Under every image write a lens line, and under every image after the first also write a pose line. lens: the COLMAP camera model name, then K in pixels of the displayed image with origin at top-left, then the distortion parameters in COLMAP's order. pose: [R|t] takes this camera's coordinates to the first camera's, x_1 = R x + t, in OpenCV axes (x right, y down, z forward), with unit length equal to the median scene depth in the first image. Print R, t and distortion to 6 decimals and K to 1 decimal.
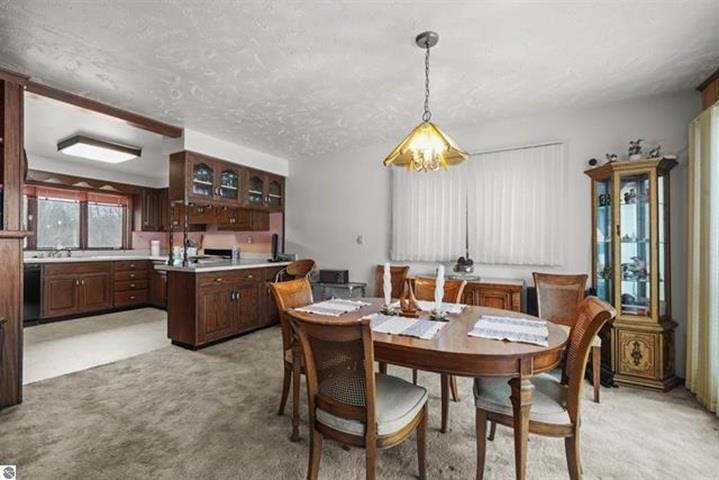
lens RADIAL K [[307.4, 0, 359.5], [0, 307.4, 240.0], [0, 0, 1]] dist [0.000721, 0.000126]
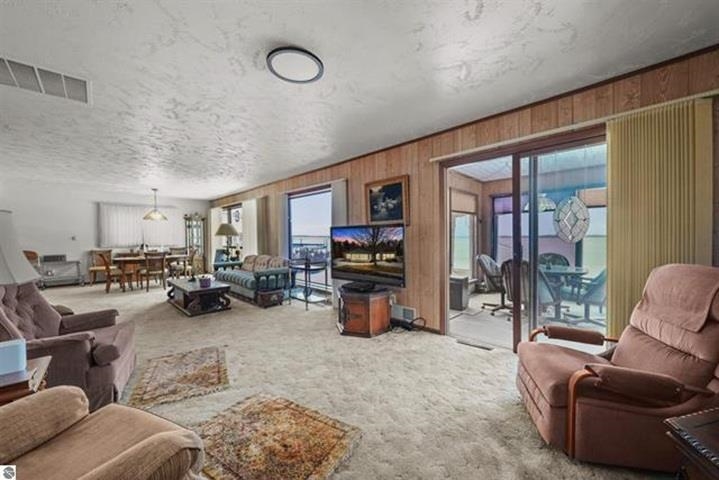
lens RADIAL K [[270.1, 0, 359.5], [0, 270.1, 240.0], [0, 0, 1]] dist [-0.000460, -0.000054]
pose [[0.249659, -0.019080, 0.968146, -1.658236], [0.005005, 0.999818, 0.018414, -0.017220], [-0.968321, 0.000248, 0.249709, -1.608555]]
